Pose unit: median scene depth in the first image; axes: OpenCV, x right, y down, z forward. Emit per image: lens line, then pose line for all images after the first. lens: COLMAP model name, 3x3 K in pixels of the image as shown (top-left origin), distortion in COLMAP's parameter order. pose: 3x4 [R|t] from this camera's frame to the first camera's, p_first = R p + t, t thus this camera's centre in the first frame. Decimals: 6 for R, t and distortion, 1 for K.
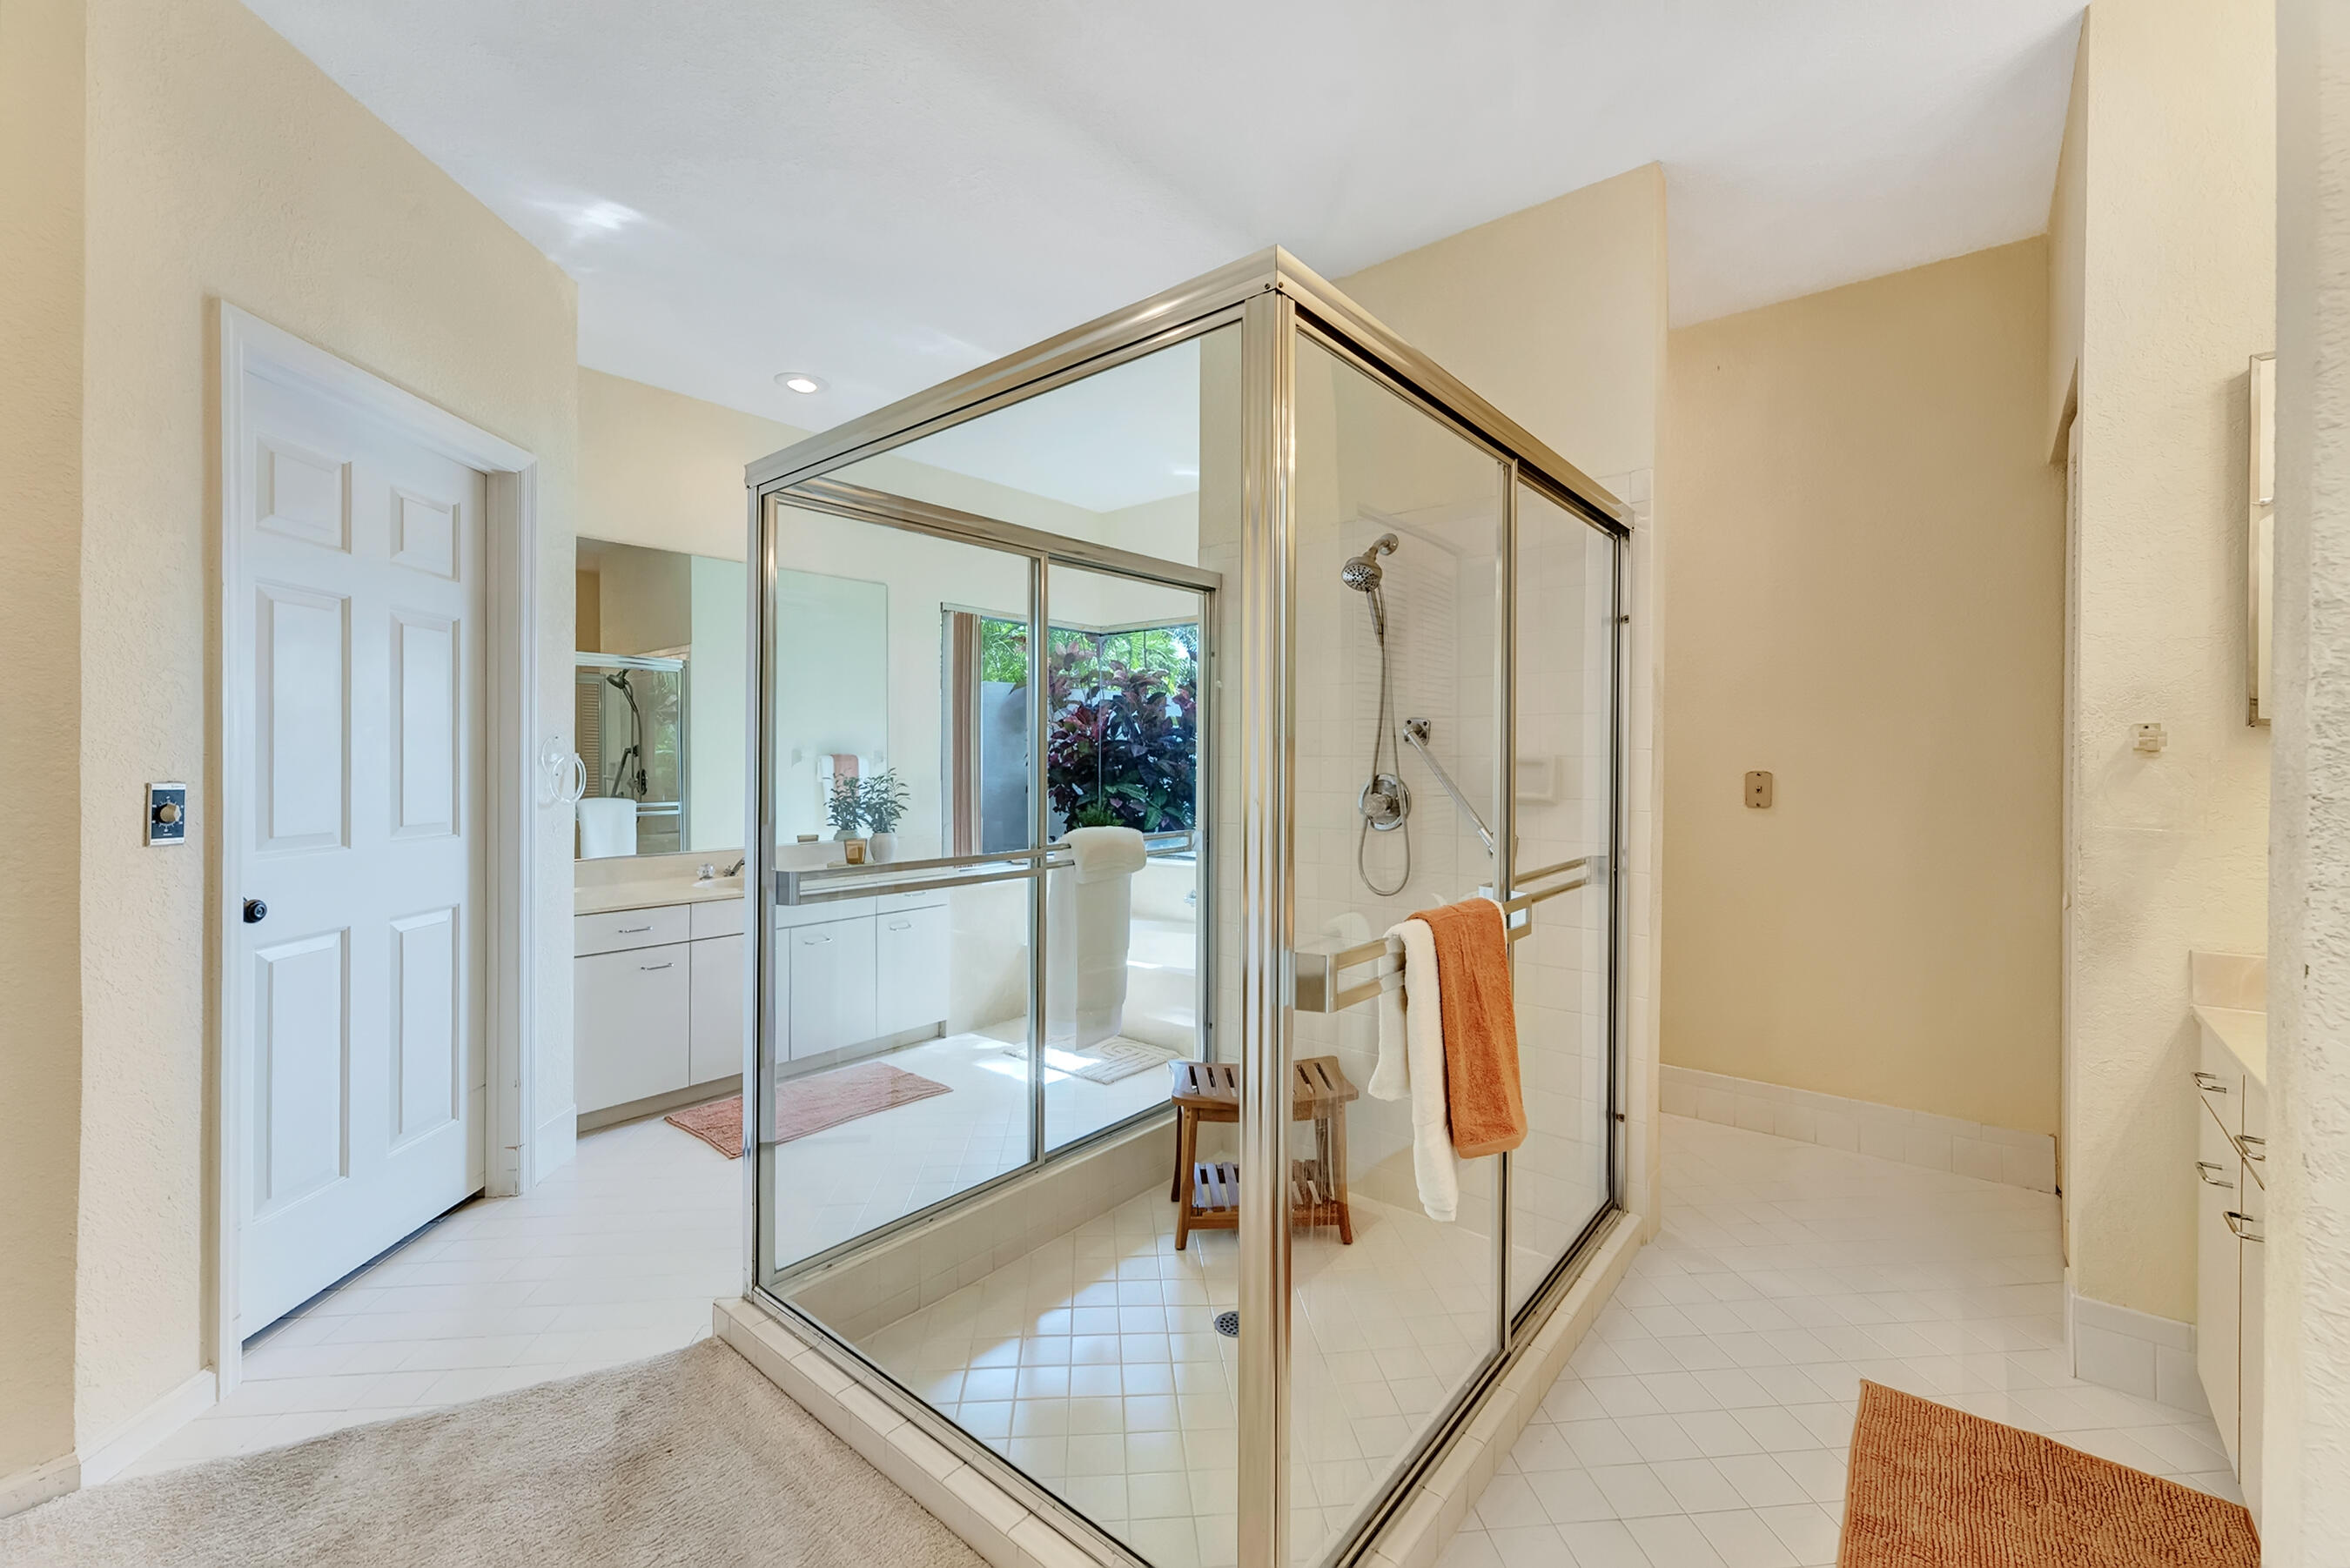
lens RADIAL K [[959.3, 0, 1181.2], [0, 959.3, 766.4], [0, 0, 1]] dist [0.000433, 0.000659]
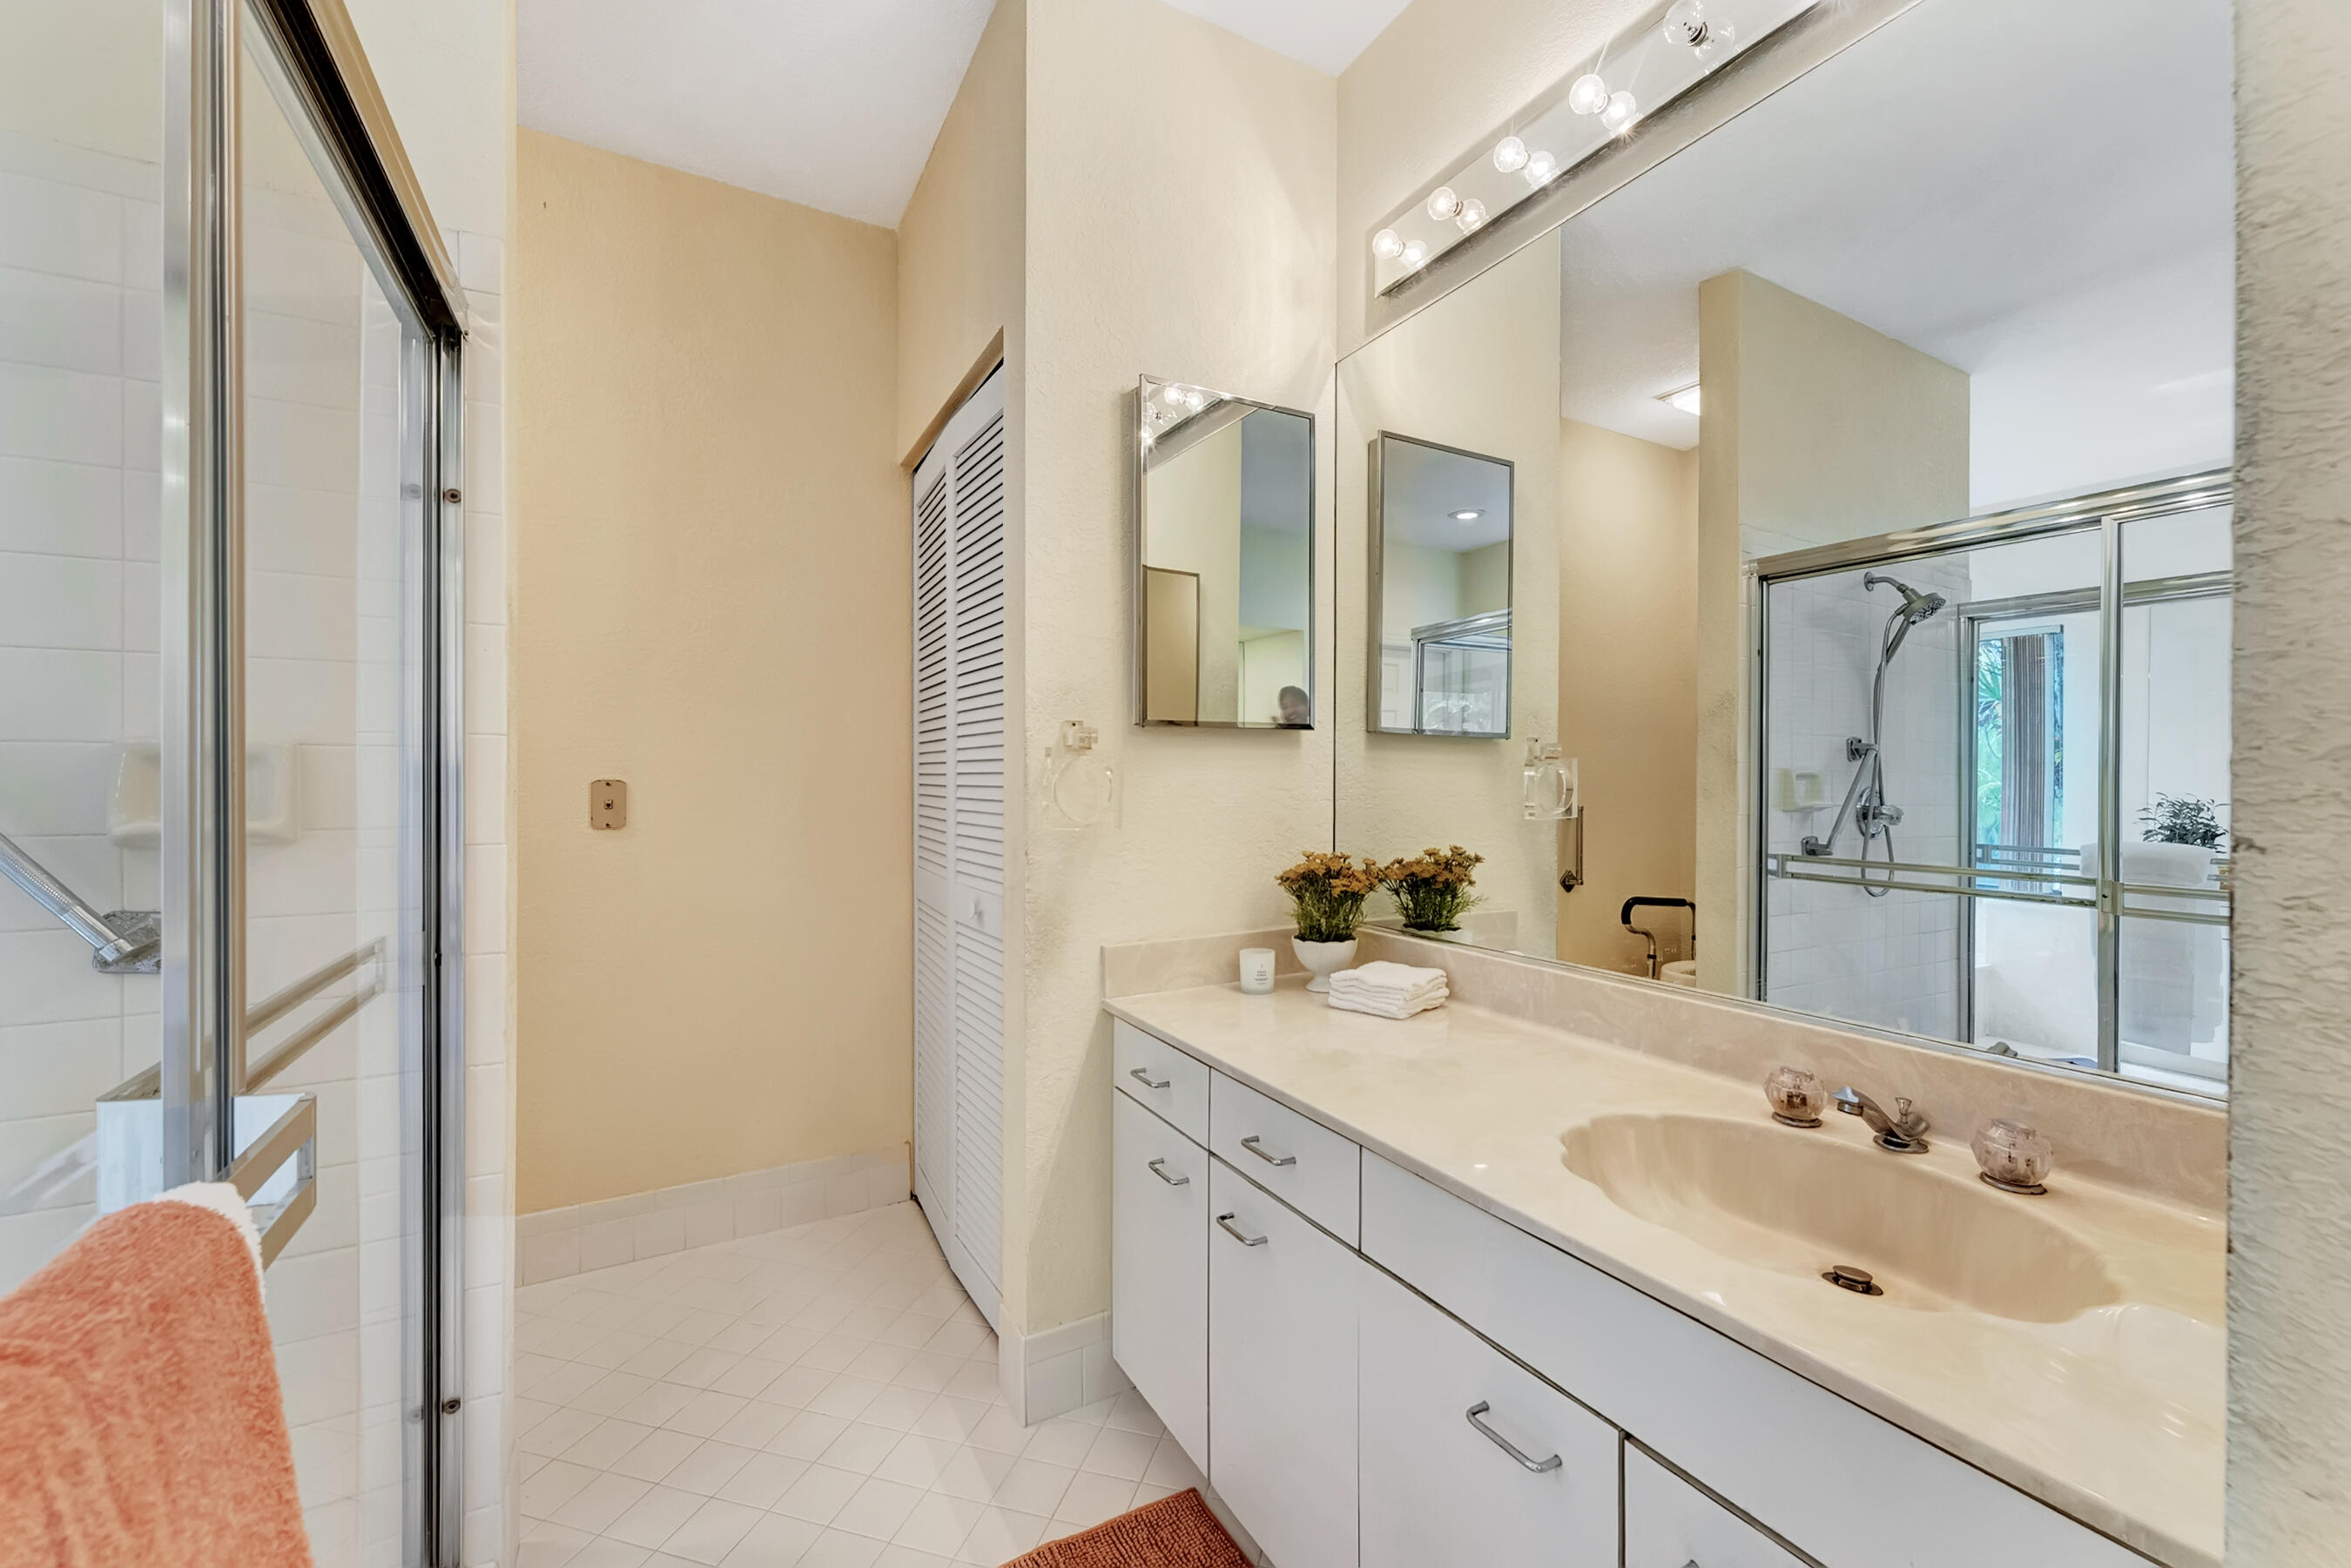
lens RADIAL K [[959.7, 0, 1185.6], [0, 959.7, 782.1], [0, 0, 1]] dist [0.000433, 0.000659]
pose [[0.374297, -0.011170, 0.927241, 0.085726], [0.012420, 0.999898, 0.007032, 0.007220], [-0.927226, 0.008884, 0.374398, 0.315991]]
